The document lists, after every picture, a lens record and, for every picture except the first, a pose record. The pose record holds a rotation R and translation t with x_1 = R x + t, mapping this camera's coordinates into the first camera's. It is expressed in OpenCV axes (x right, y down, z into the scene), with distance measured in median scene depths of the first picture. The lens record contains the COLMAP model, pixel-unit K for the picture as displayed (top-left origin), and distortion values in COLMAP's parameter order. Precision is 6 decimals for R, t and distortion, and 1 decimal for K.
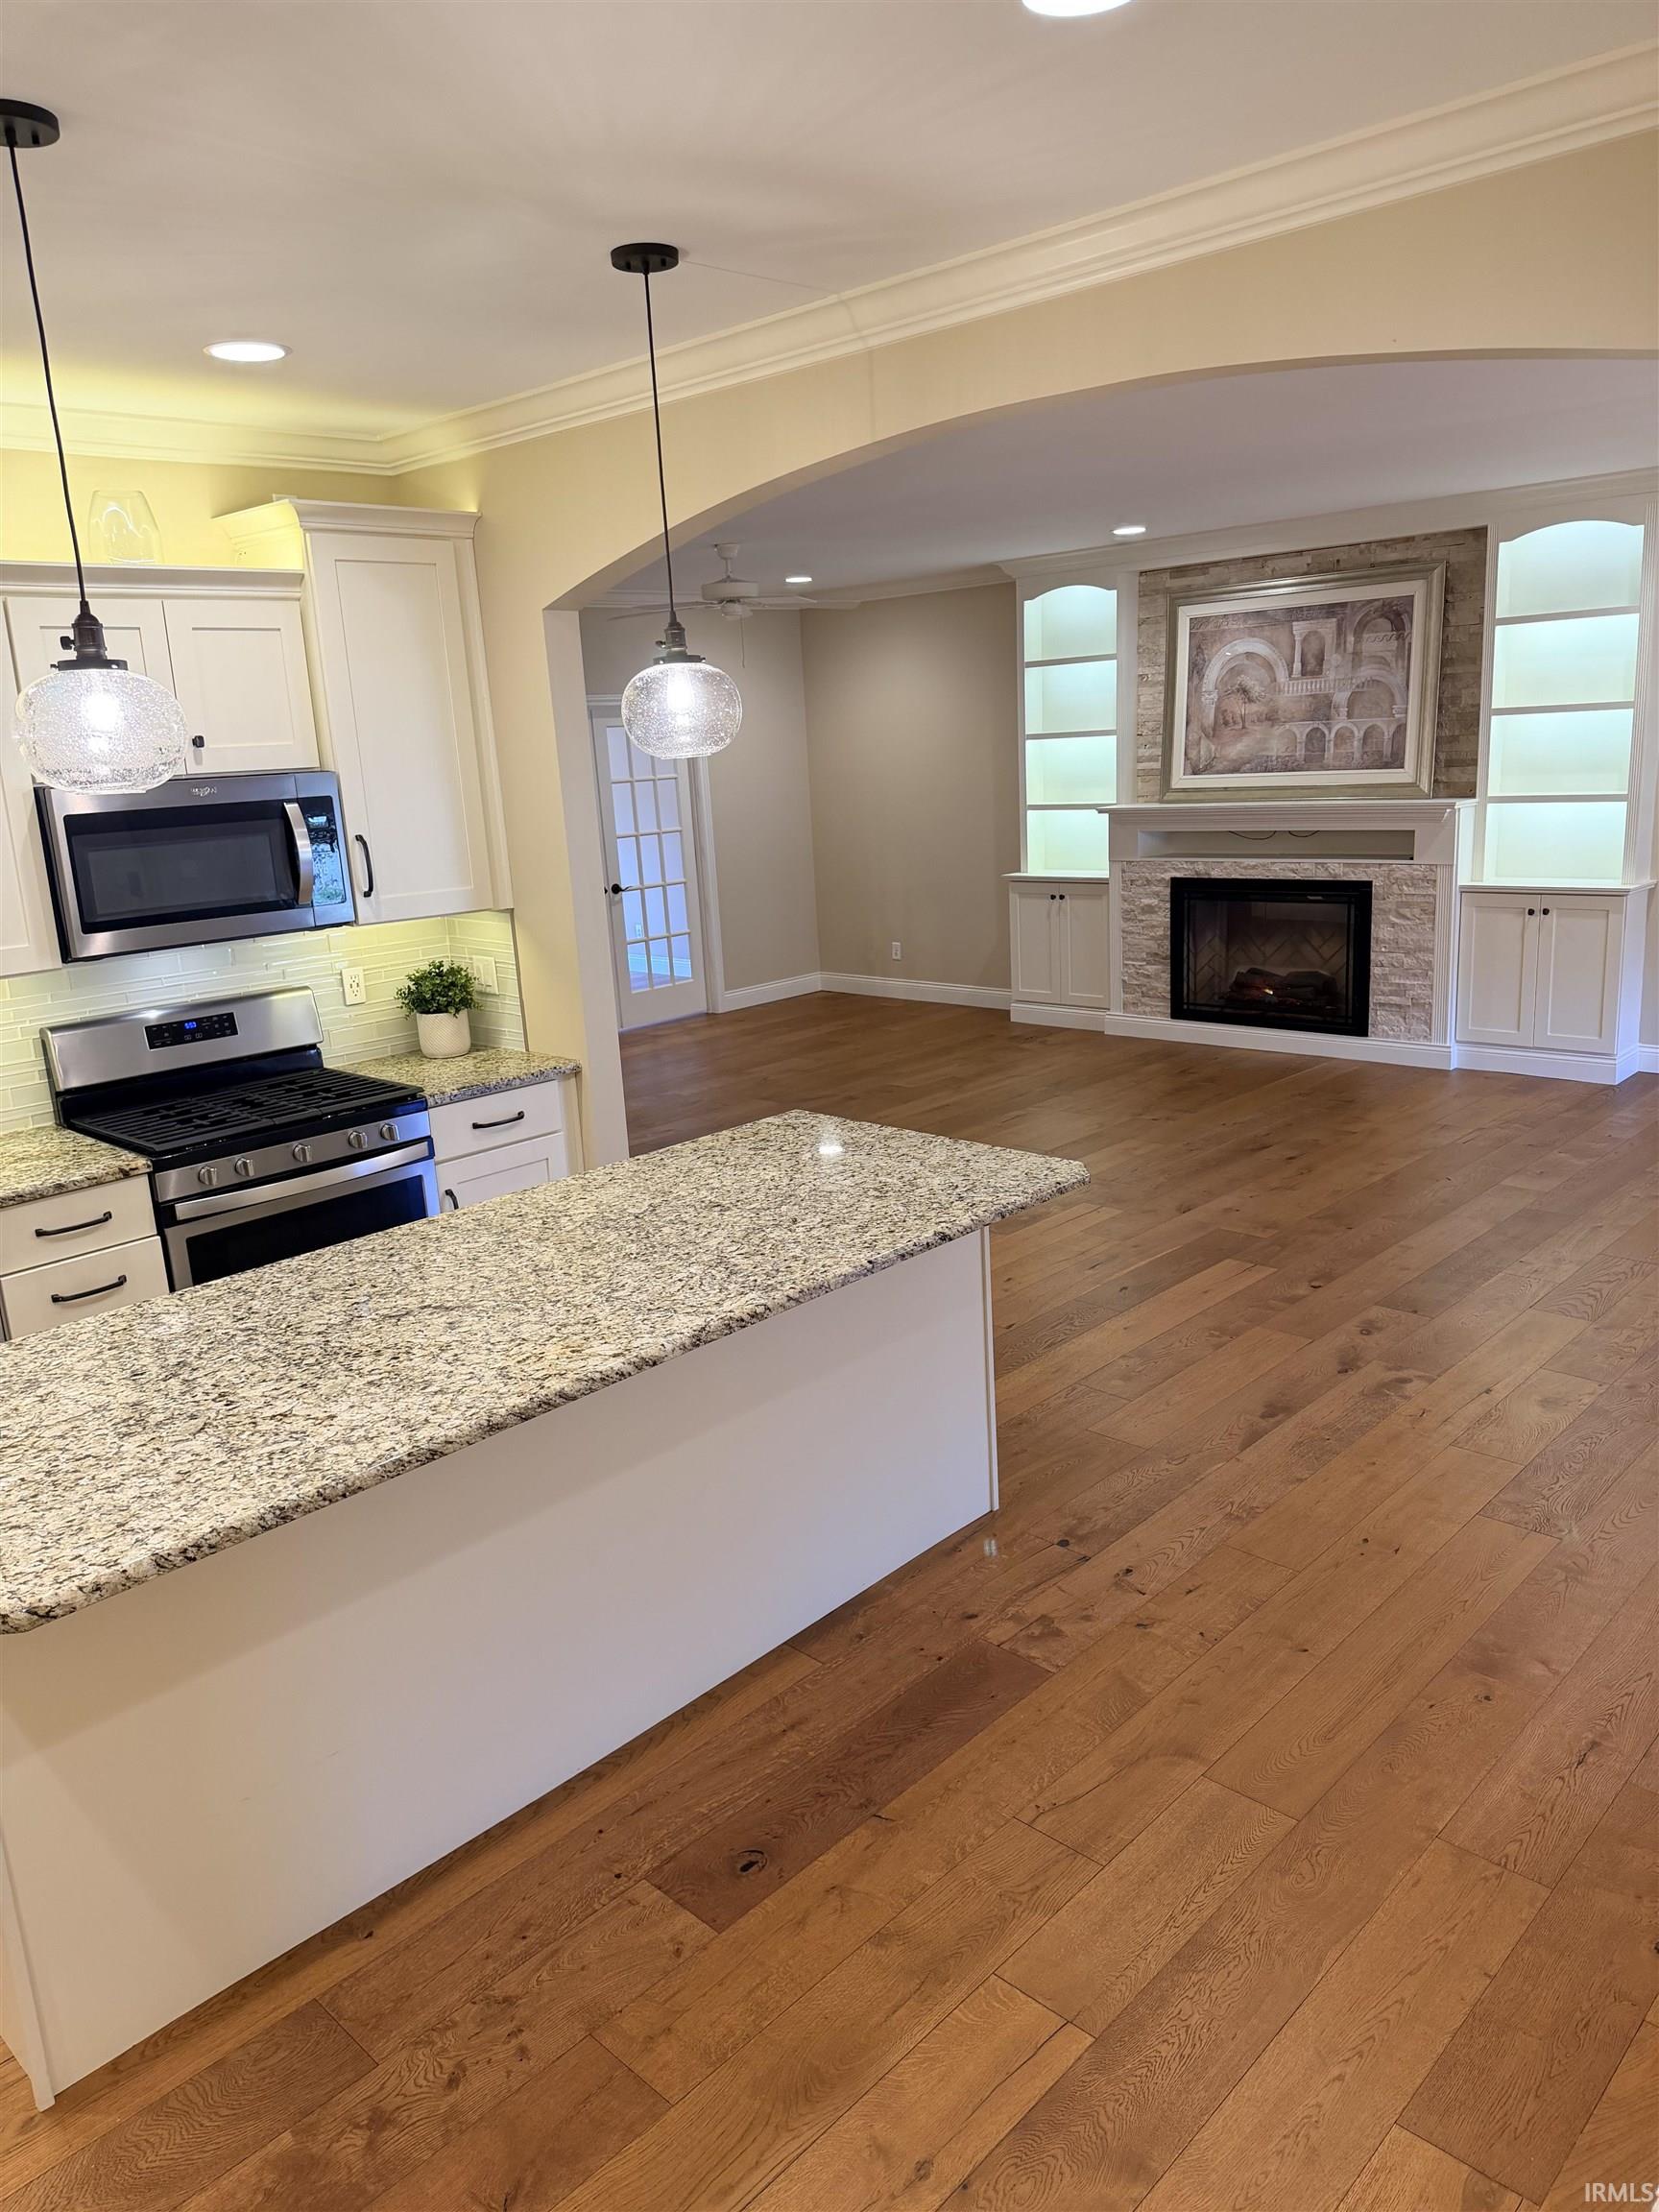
lens RADIAL K [[1566.2, 0, 850.0], [0, 1566.2, 1114.2], [0, 0, 1]] dist [0.009909, -0.006164]
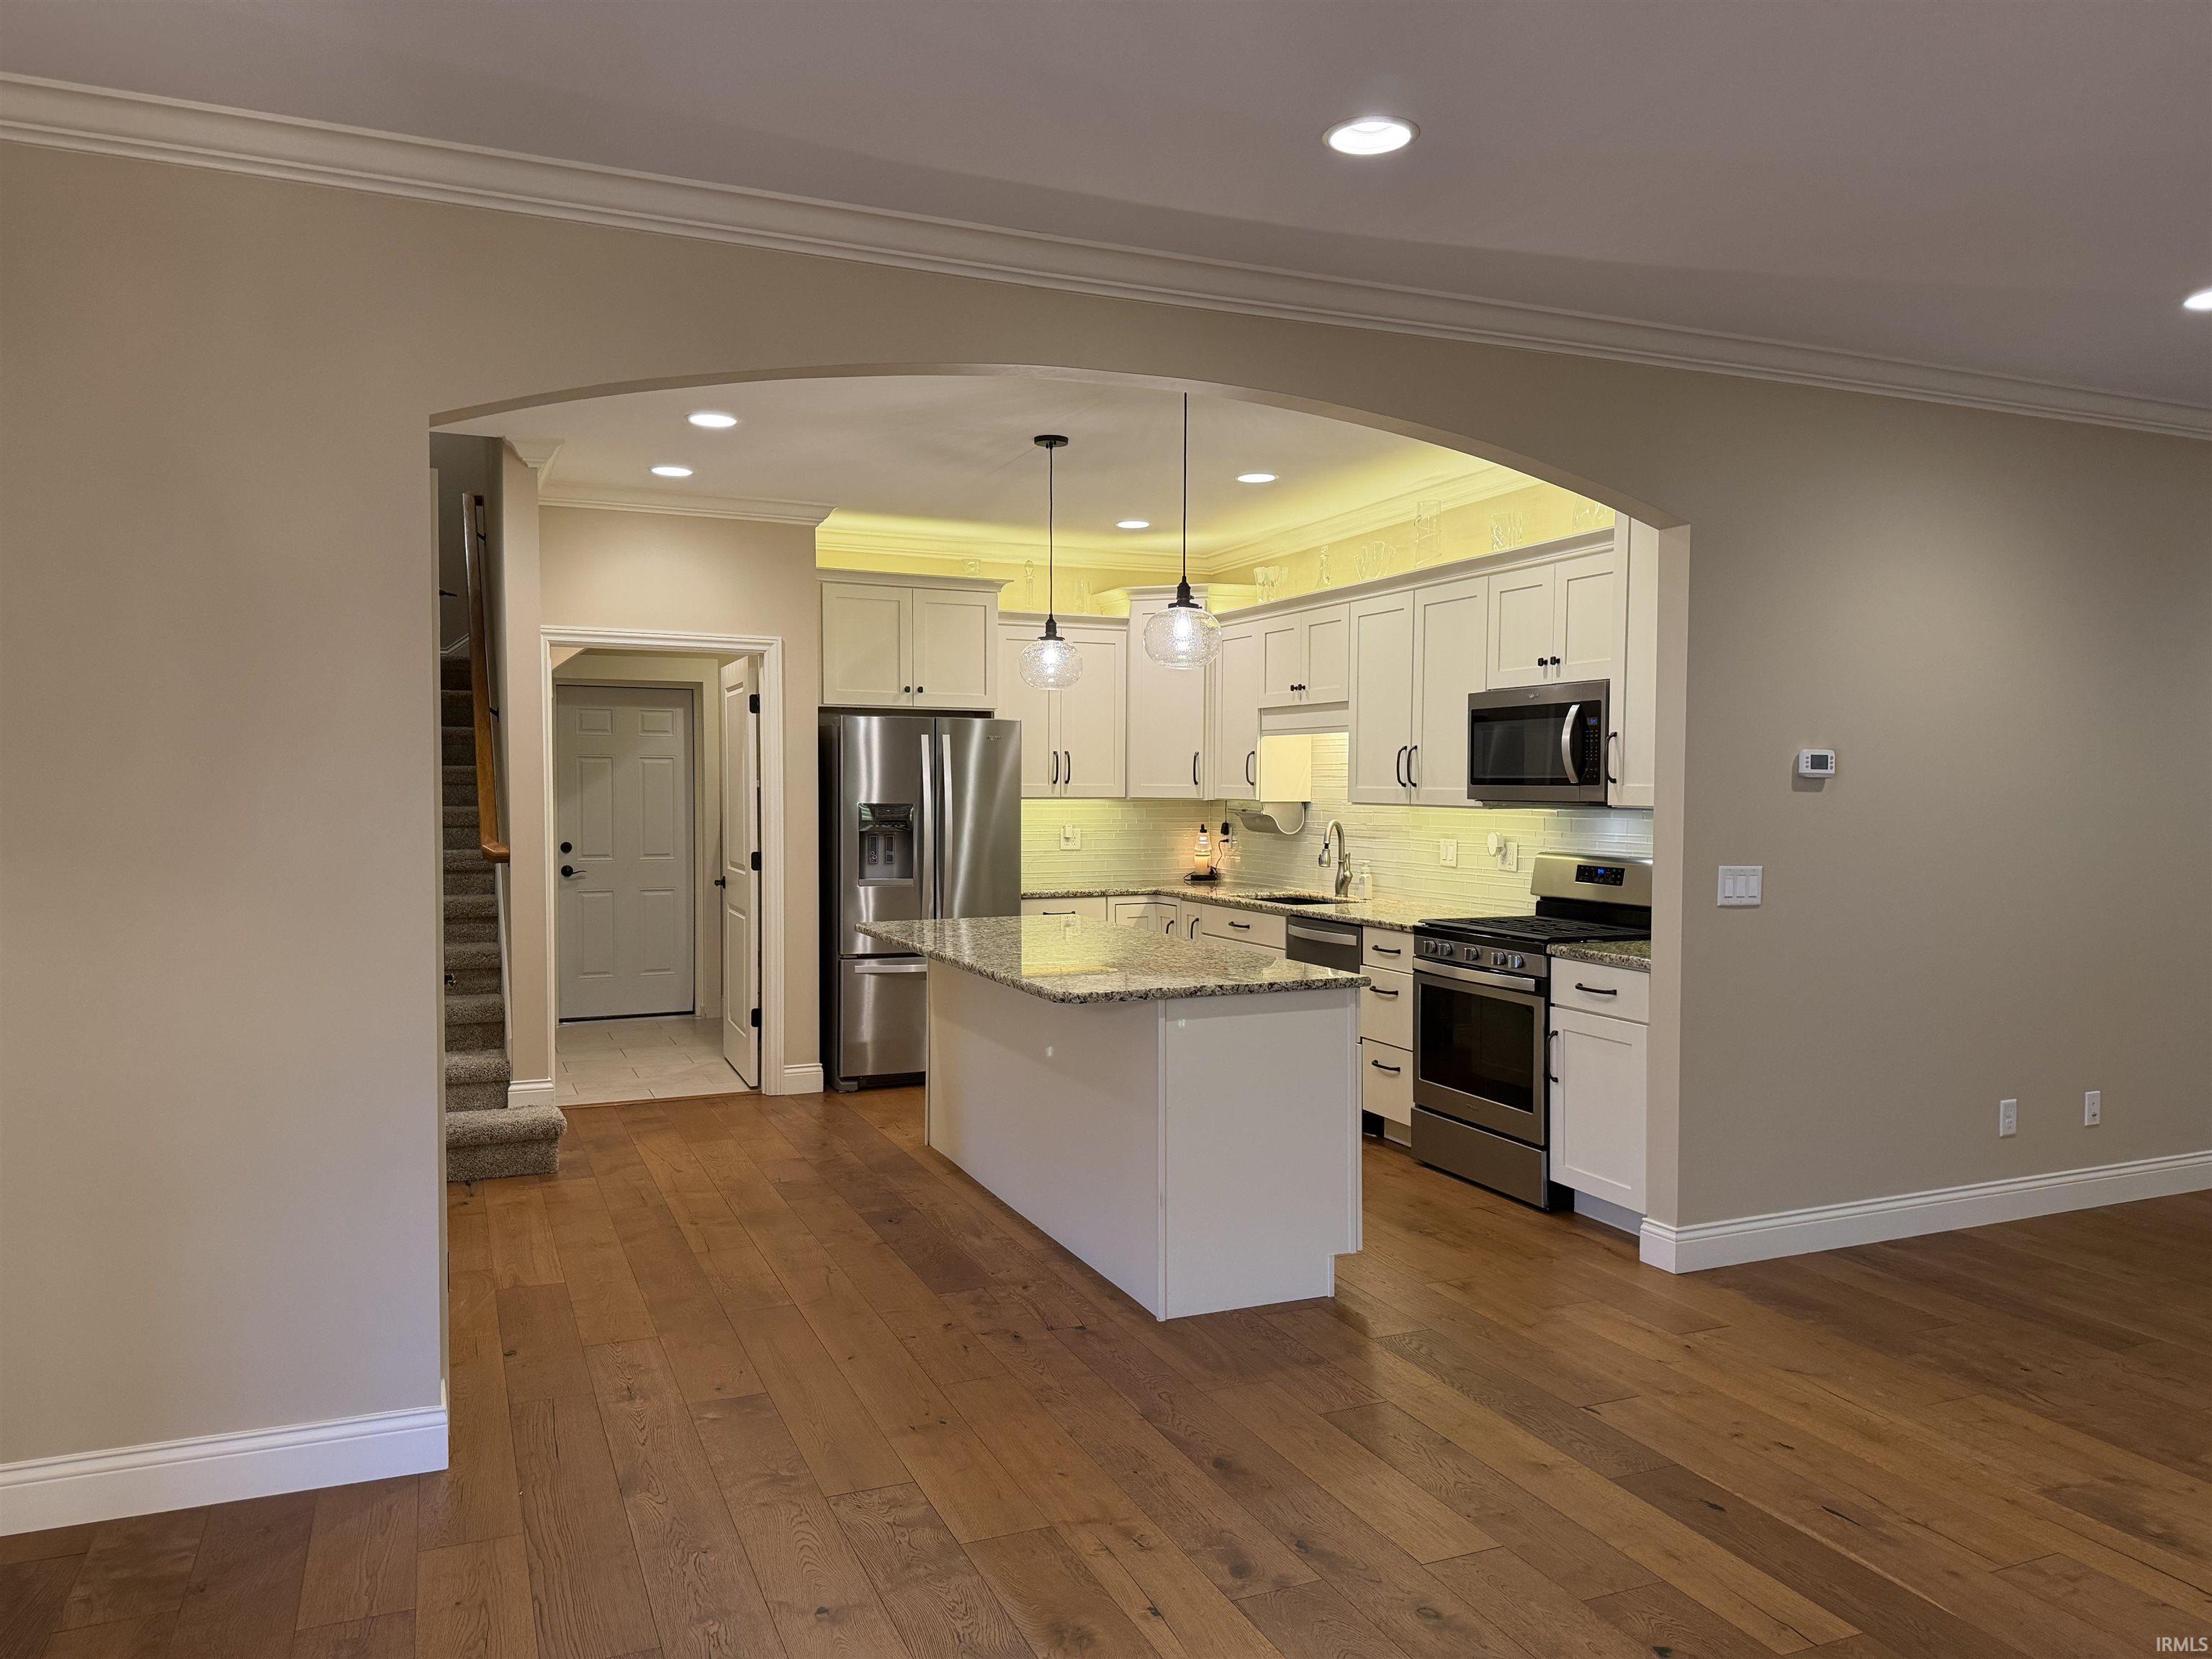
lens RADIAL K [[1566.2, 0, 1123.0], [0, 1566.2, 833.7], [0, 0, 1]] dist [0.009909, -0.006164]
pose [[-0.394165, 0.087524, -0.914862, 1.250098], [-0.198951, 0.963724, 0.177916, -0.317897], [0.897247, 0.252141, -0.362454, 1.461412]]
